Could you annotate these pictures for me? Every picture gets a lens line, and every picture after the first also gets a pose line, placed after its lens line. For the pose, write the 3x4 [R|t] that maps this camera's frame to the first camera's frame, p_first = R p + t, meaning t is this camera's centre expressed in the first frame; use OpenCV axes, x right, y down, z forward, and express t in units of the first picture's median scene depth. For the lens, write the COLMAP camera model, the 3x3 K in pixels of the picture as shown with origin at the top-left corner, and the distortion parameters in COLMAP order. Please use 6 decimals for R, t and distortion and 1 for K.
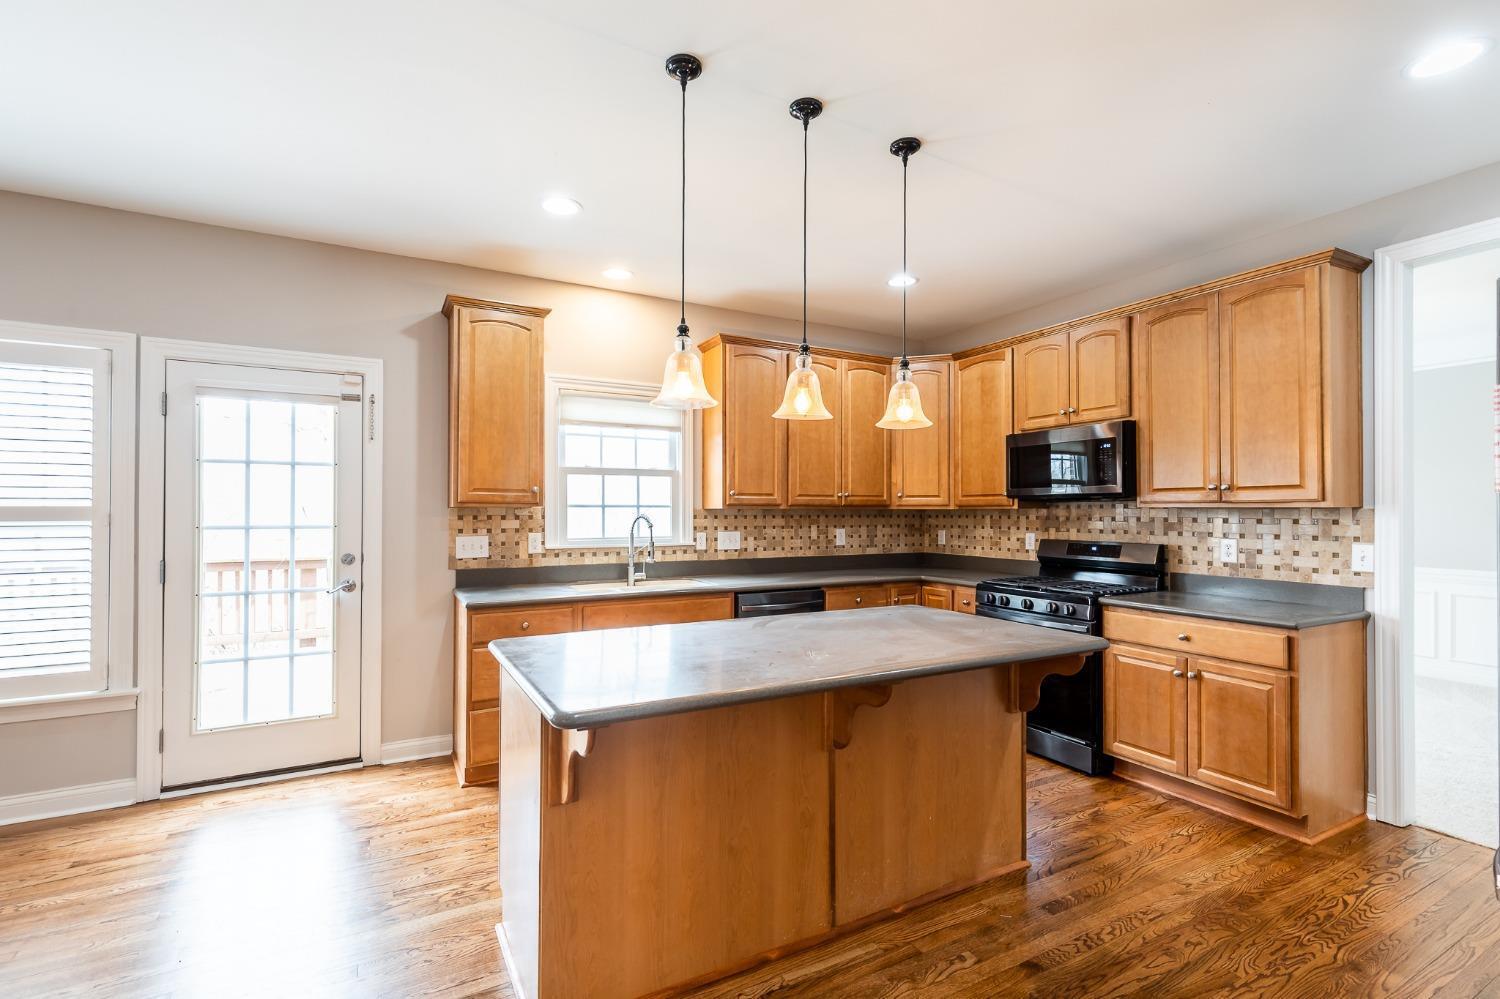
lens RADIAL K [[673.6, 0, 743.1], [0, 673.6, 508.0], [0, 0, 1]] dist [0.008362, -0.001984]
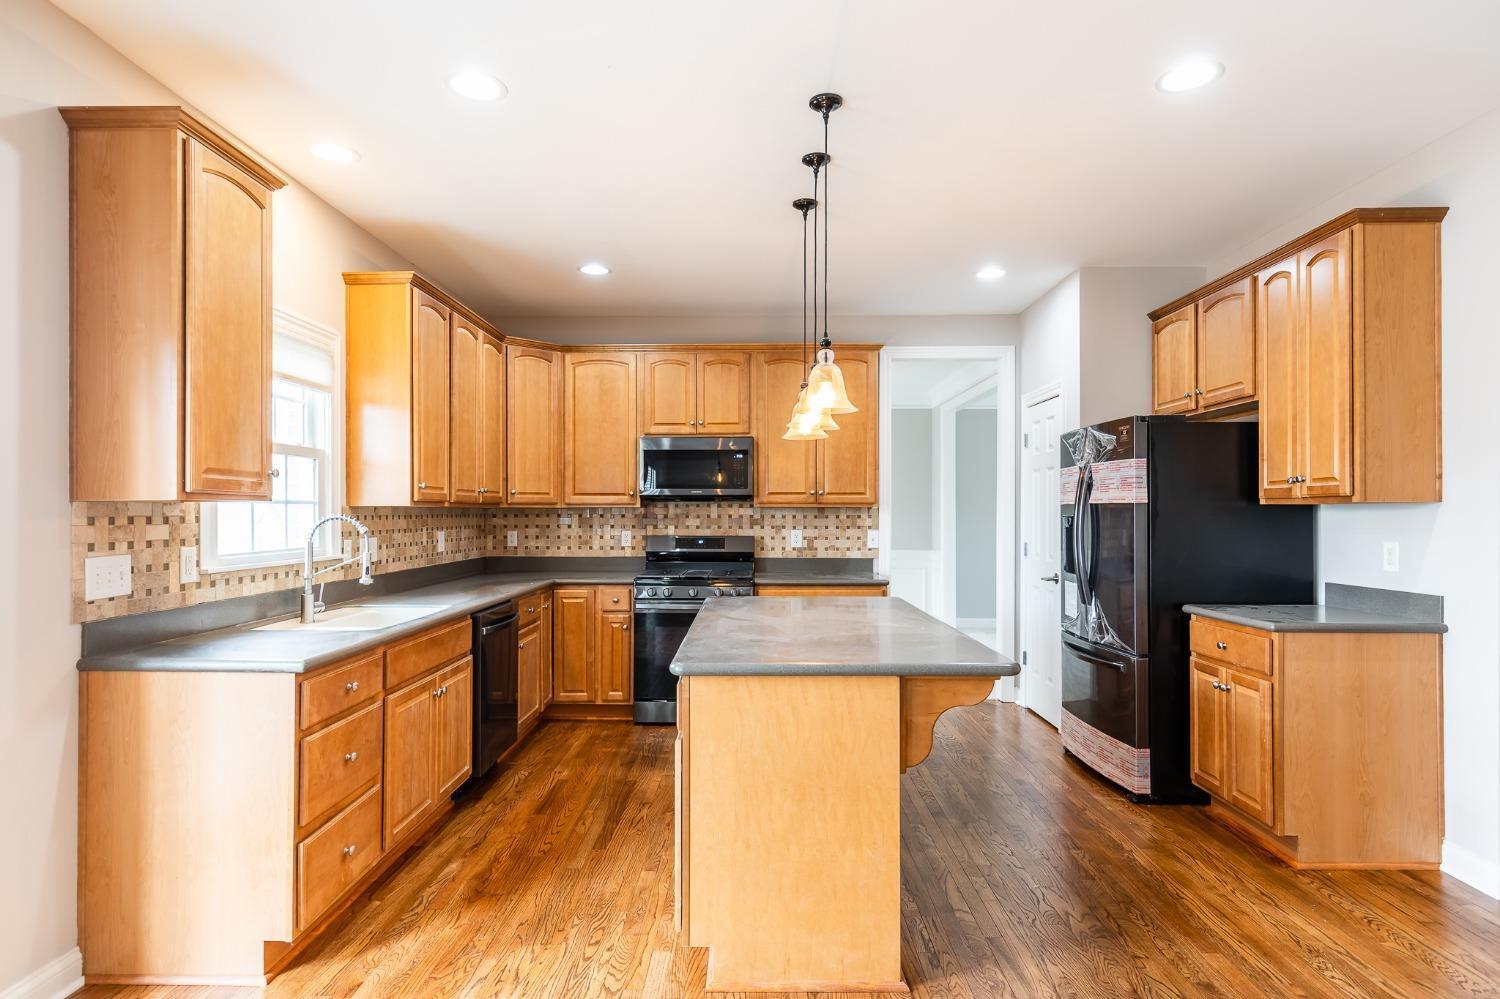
lens RADIAL K [[825.7, 0, 743.5], [0, 825.7, 507.5], [0, 0, 1]] dist [0.010608, -0.004549]
pose [[0.488040, 0.003188, 0.872815, -0.681283], [-0.003622, 0.999992, -0.001628, 0.002837], [-0.872814, -0.002367, 0.488048, 0.239148]]
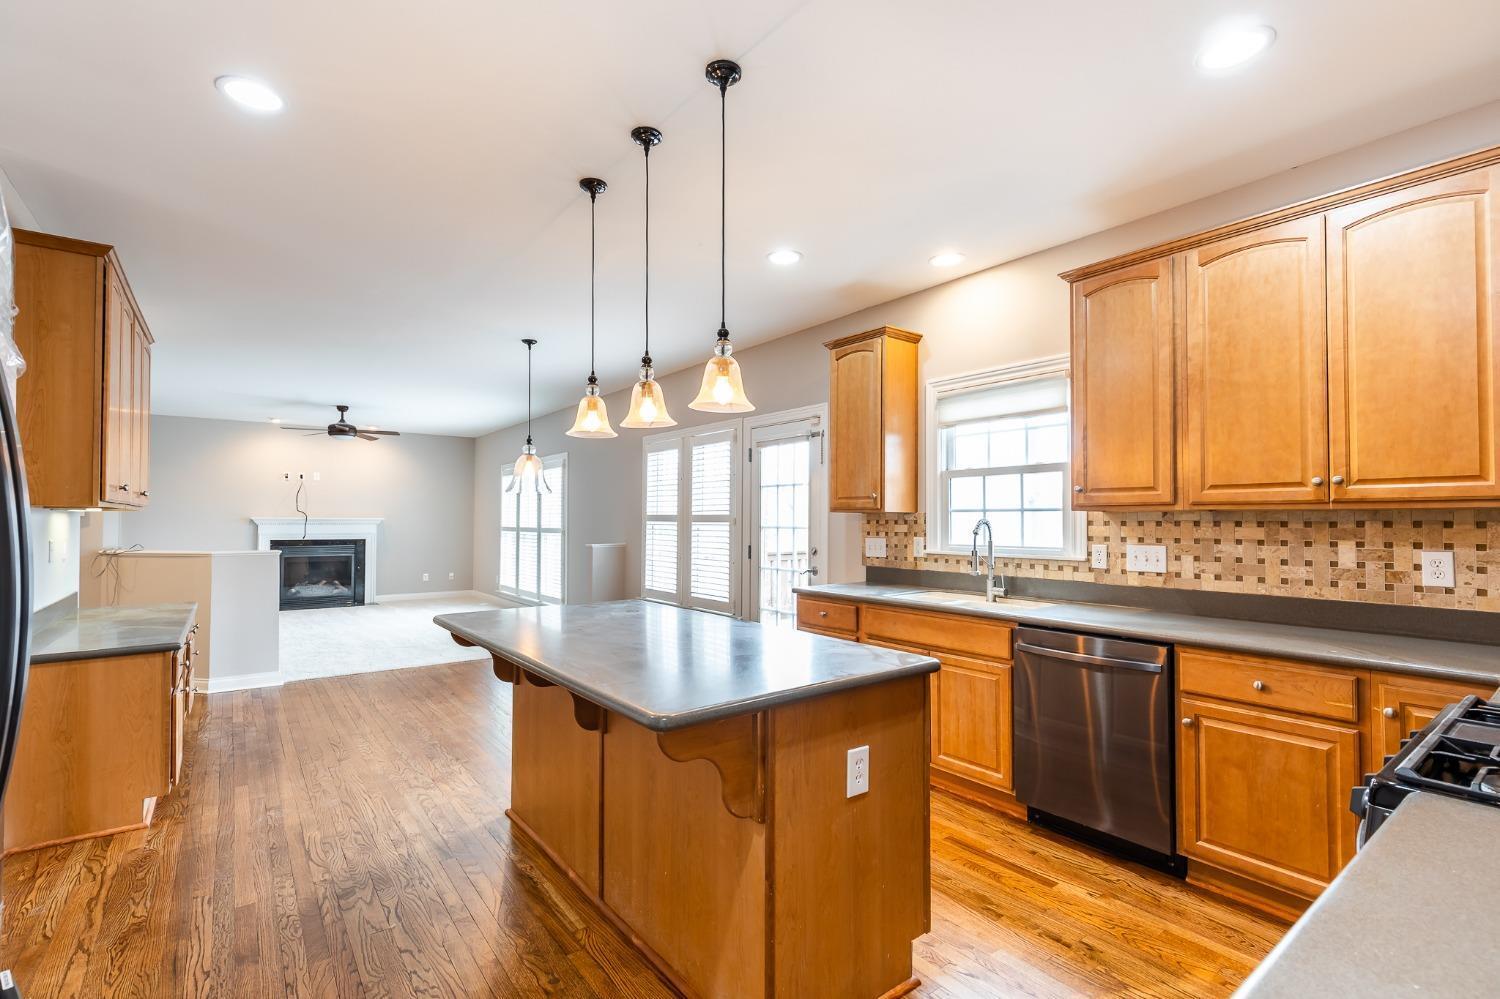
lens RADIAL K [[673.6, 0, 743.4], [0, 673.6, 507.1], [0, 0, 1]] dist [0.008362, -0.001984]
pose [[0.160679, -0.019428, -0.986816, 0.660177], [0.002788, 0.999811, -0.019230, 0.009678], [0.987003, 0.000338, 0.160703, 0.556706]]
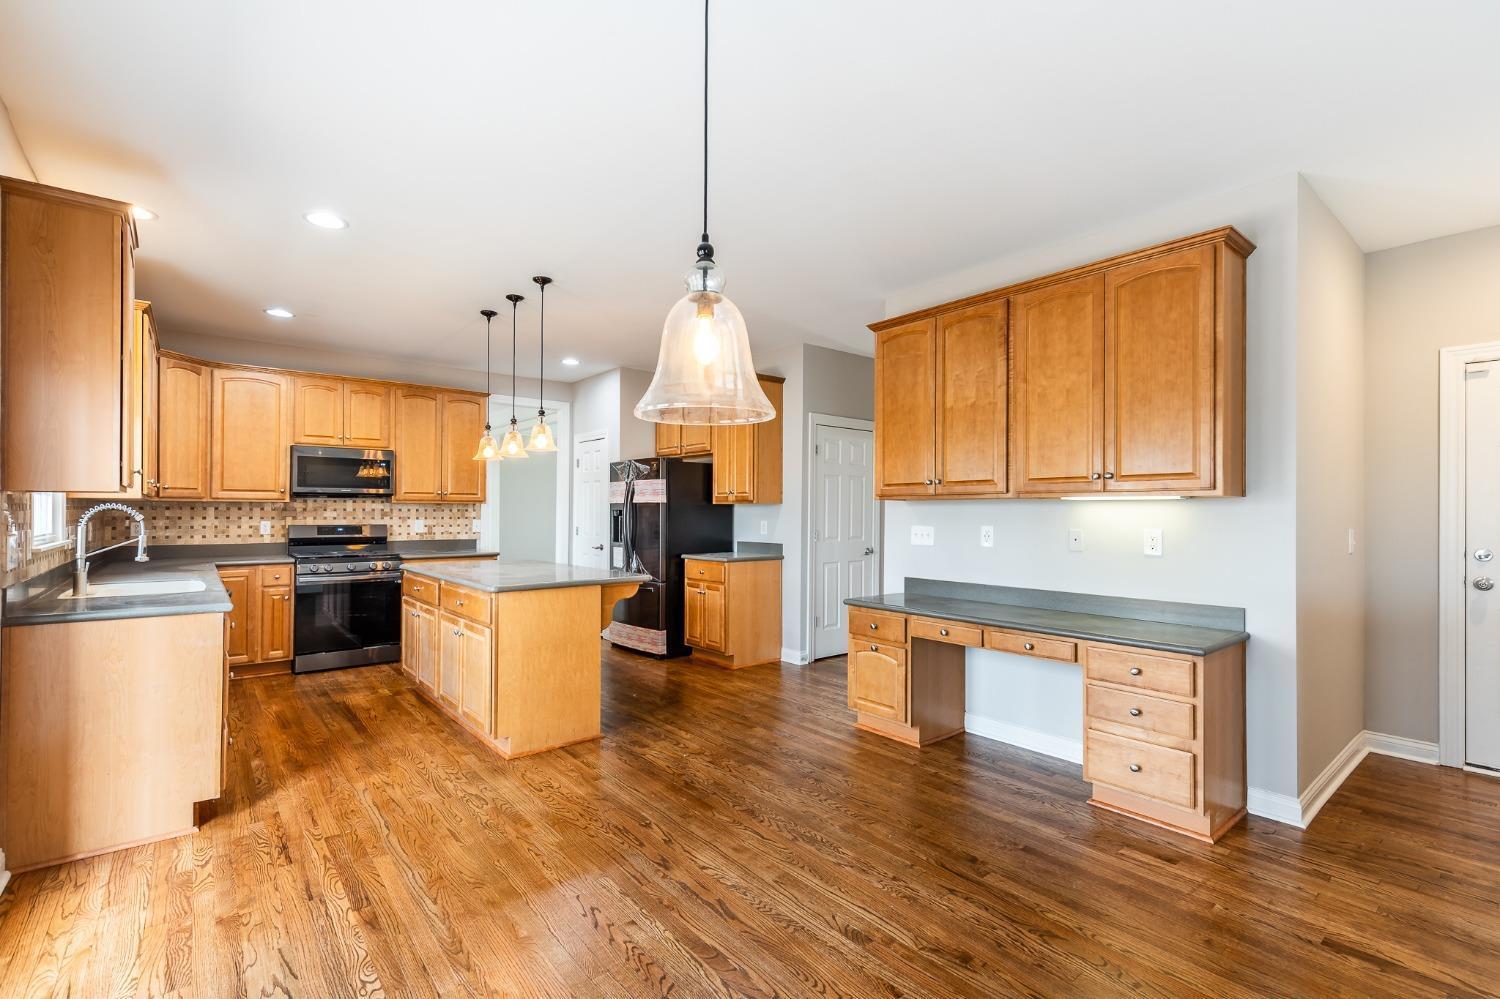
lens RADIAL K [[673.6, 0, 746.1], [0, 673.6, 506.3], [0, 0, 1]] dist [0.008362, -0.001984]
pose [[-0.194620, 0.004983, 0.980866, -1.107974], [-0.008871, 0.999937, -0.006840, 0.011248], [-0.980839, -0.010032, -0.194564, 0.409492]]
